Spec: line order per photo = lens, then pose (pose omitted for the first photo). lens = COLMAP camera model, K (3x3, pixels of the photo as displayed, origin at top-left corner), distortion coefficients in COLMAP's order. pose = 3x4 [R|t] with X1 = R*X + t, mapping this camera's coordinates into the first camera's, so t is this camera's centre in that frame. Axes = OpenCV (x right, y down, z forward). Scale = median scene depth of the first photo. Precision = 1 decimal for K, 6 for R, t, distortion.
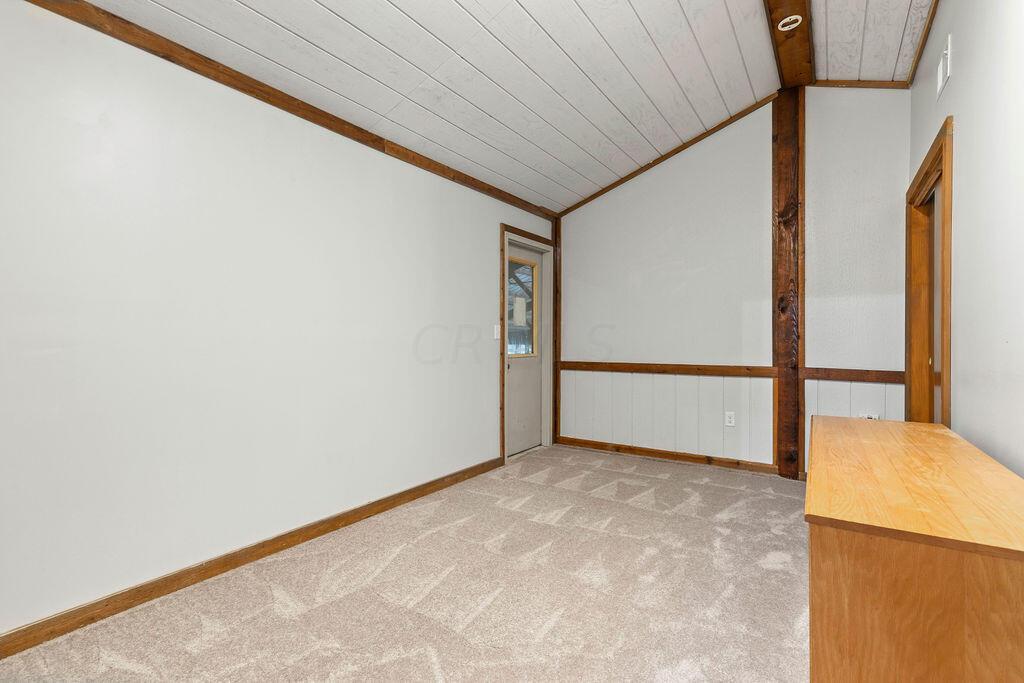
lens RADIAL K [[471.1, 0, 503.9], [0, 471.1, 348.2], [0, 0, 1]] dist [0.006180, -0.000271]
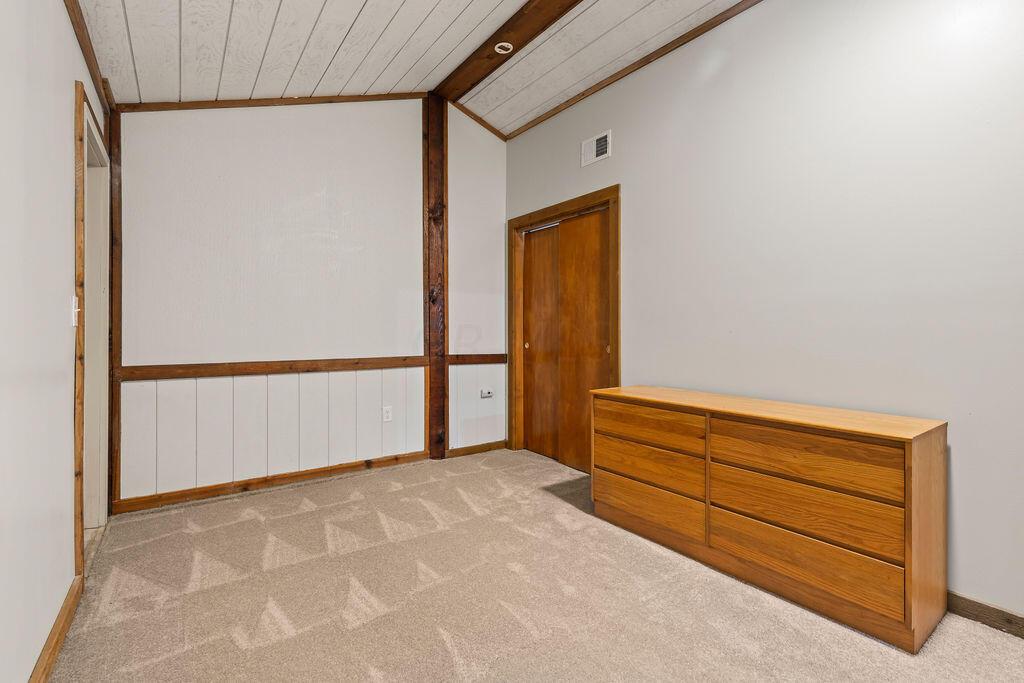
lens RADIAL K [[480.4, 0, 514.2], [0, 480.4, 334.6], [0, 0, 1]] dist [0.009390, -0.000290]
pose [[0.310870, -0.005629, 0.950436, -0.376912], [0.014938, 0.999888, 0.001036, -0.005610], [-0.950335, 0.013876, 0.310919, 0.493722]]
